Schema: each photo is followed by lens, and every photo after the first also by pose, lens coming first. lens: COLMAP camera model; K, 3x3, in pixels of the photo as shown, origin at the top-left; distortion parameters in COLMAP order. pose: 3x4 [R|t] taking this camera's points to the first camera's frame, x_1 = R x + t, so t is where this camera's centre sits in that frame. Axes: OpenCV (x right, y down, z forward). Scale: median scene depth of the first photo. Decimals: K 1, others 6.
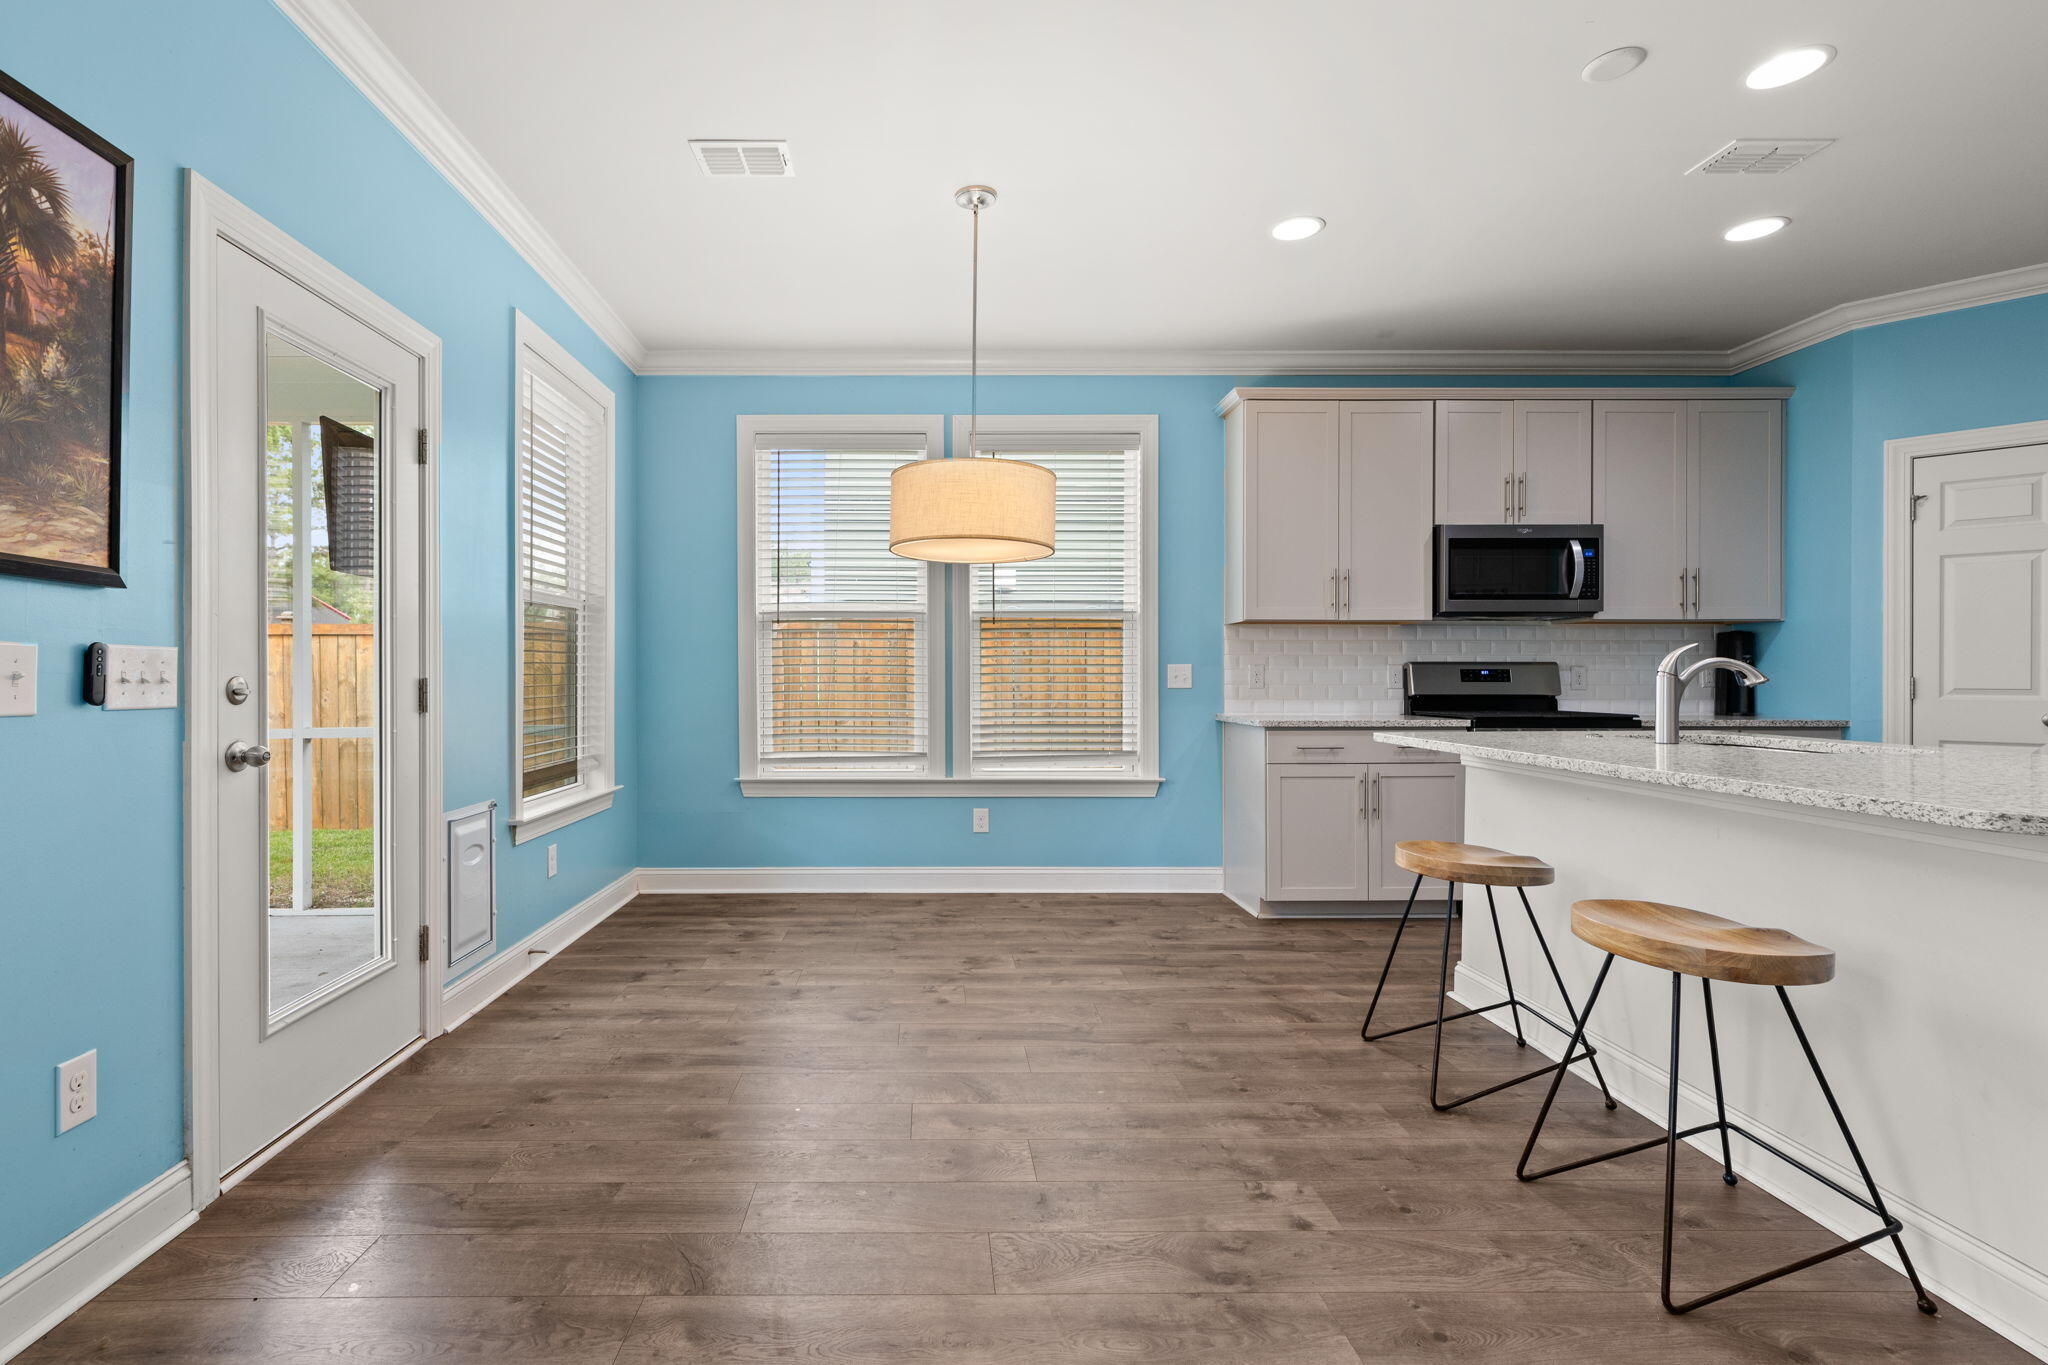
lens RADIAL K [[963.4, 0, 1016.8], [0, 963.4, 676.9], [0, 0, 1]] dist [0.002335, -0.001083]
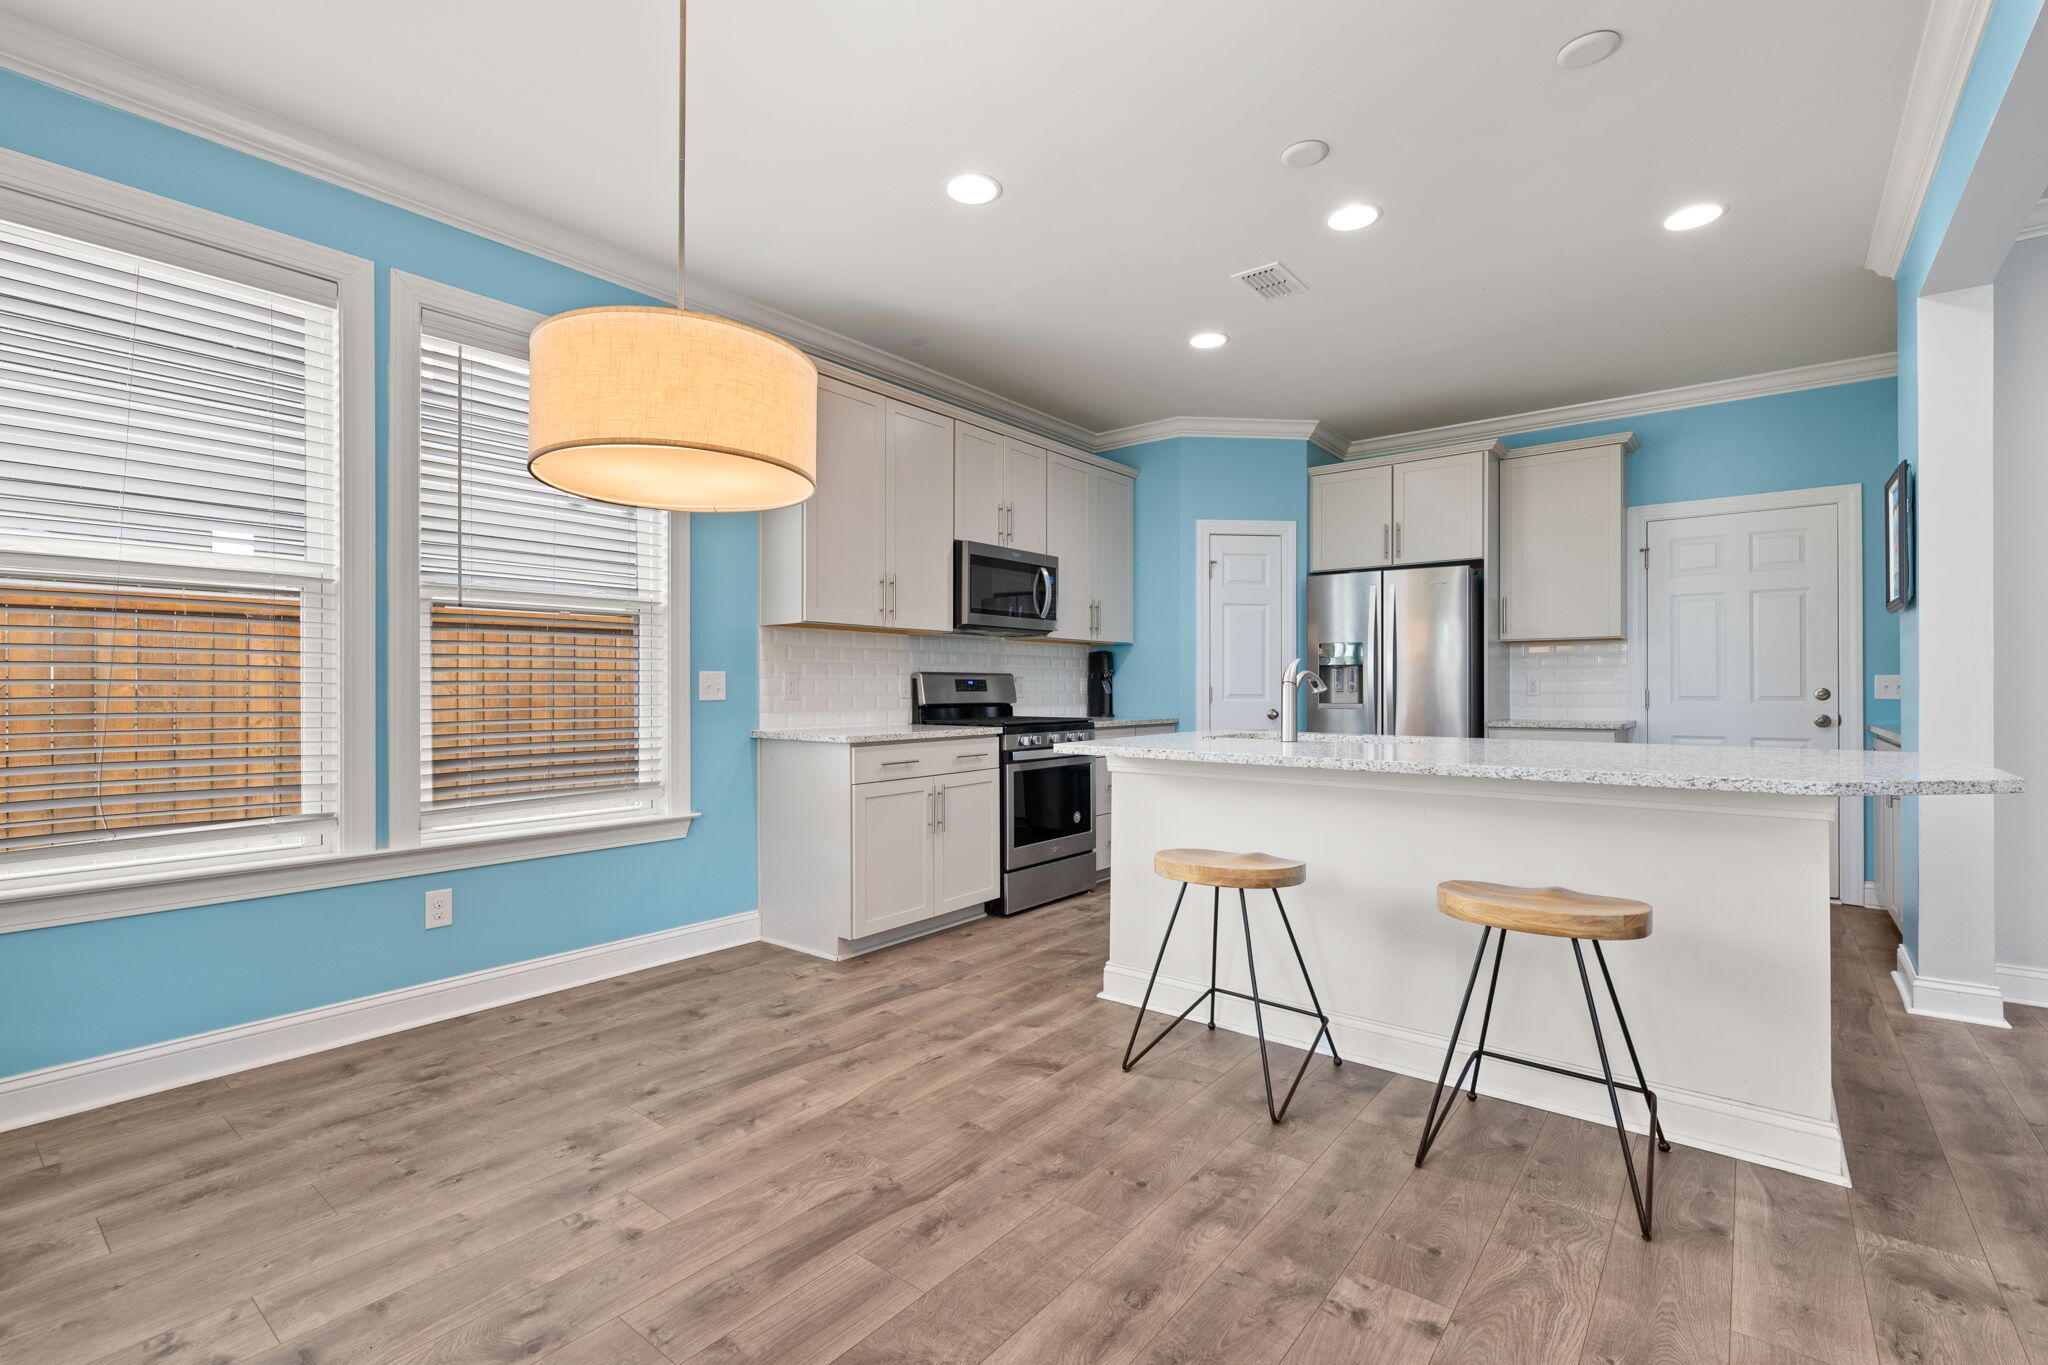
lens RADIAL K [[881.1, 0, 1020.6], [0, 881.1, 683.7], [0, 0, 1]] dist [0.001817, -0.000187]
pose [[0.664556, 0.002528, 0.747234, -0.238993], [0.000647, 0.999992, -0.003959, 0.000665], [-0.747238, 0.003114, 0.664549, 0.340746]]
